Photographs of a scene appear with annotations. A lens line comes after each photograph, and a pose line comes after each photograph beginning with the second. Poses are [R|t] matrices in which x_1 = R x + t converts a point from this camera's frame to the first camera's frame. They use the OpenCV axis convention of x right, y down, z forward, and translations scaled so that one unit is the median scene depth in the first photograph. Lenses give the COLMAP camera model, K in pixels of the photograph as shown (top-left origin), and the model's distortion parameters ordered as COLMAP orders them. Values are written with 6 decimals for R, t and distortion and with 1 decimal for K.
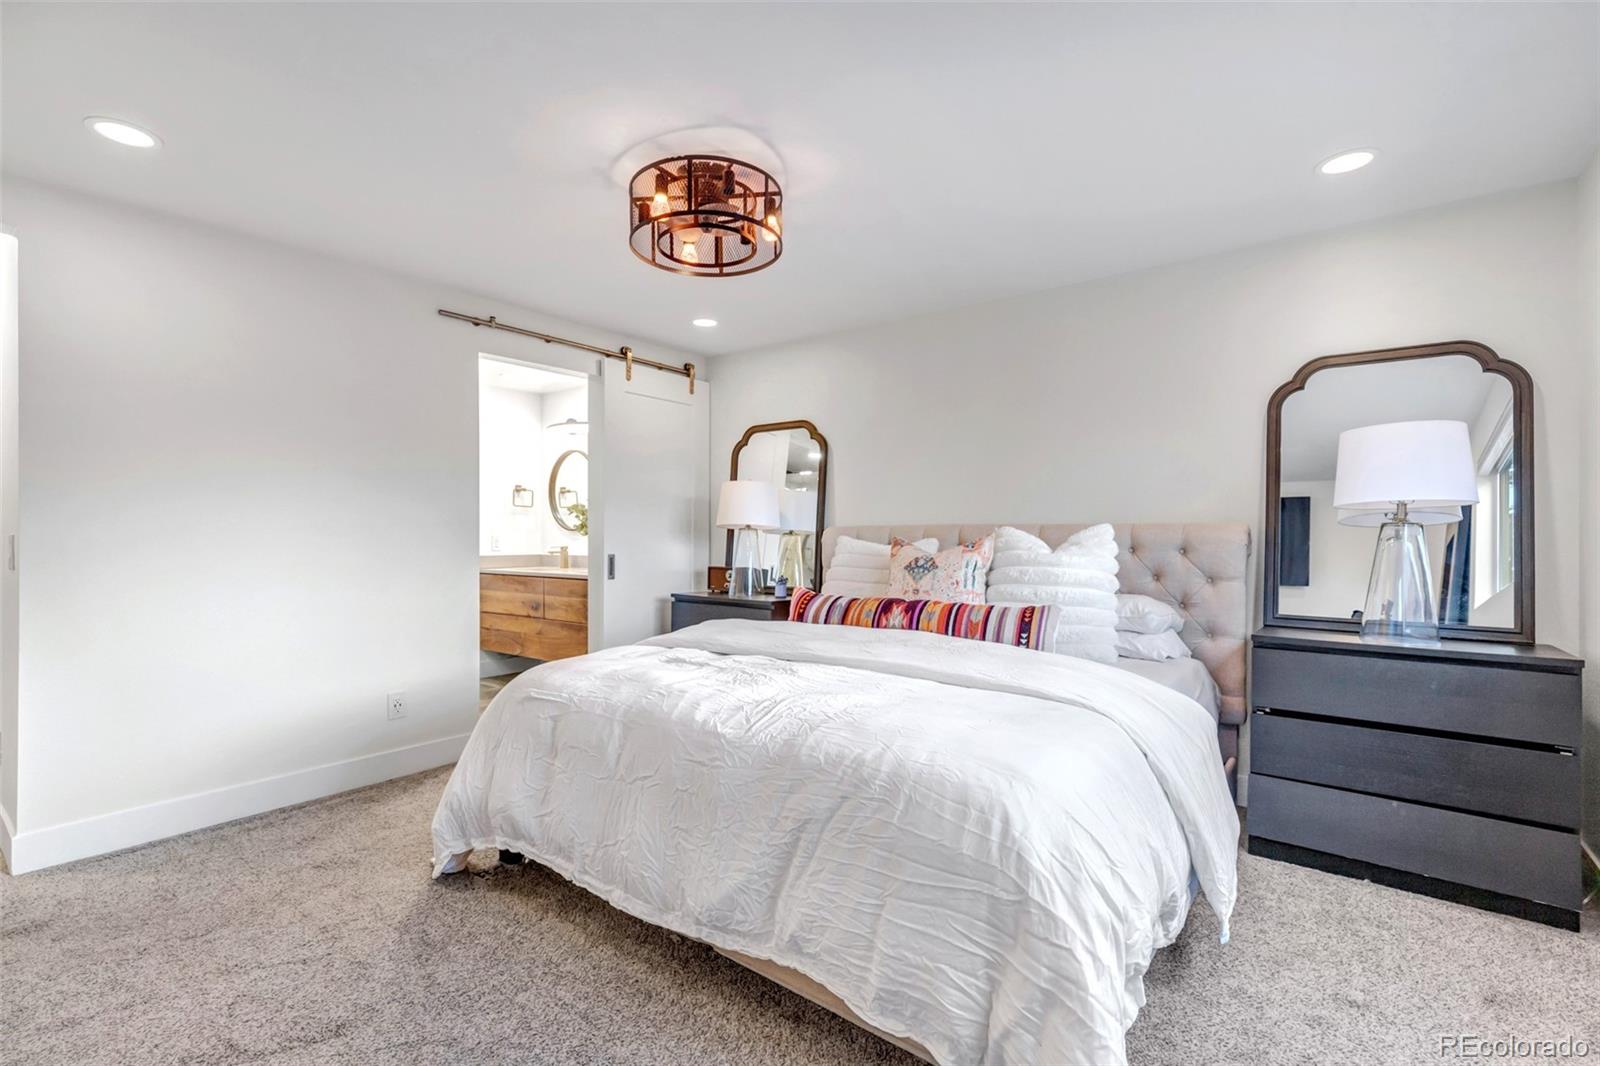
lens RADIAL K [[731.4, 0, 800.0], [0, 731.4, 533.0], [0, 0, 1]] dist [0.001449, 0.000584]
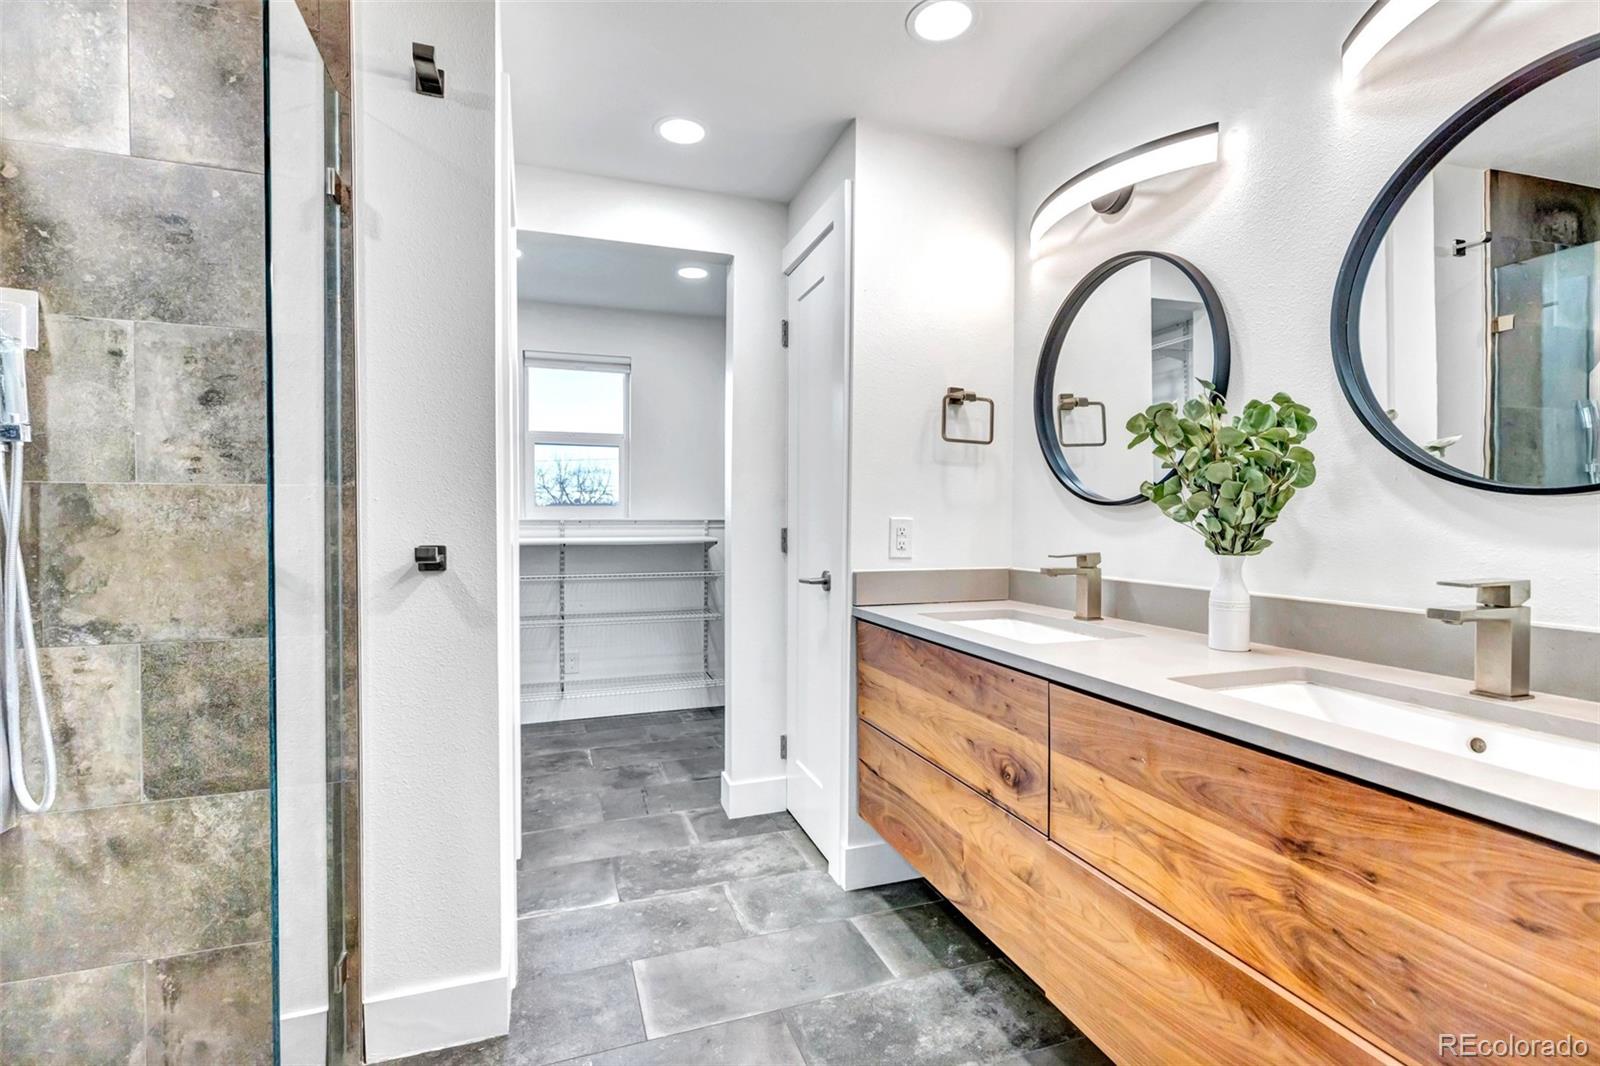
lens RADIAL K [[731.4, 0, 800.0], [0, 731.4, 533.0], [0, 0, 1]] dist [0.001449, 0.000584]
pose [[0.843298, 0.017911, -0.537148, -0.264588], [-0.006906, 0.999723, 0.022494, 0.002990], [0.537402, -0.015260, 0.843188, 0.677380]]
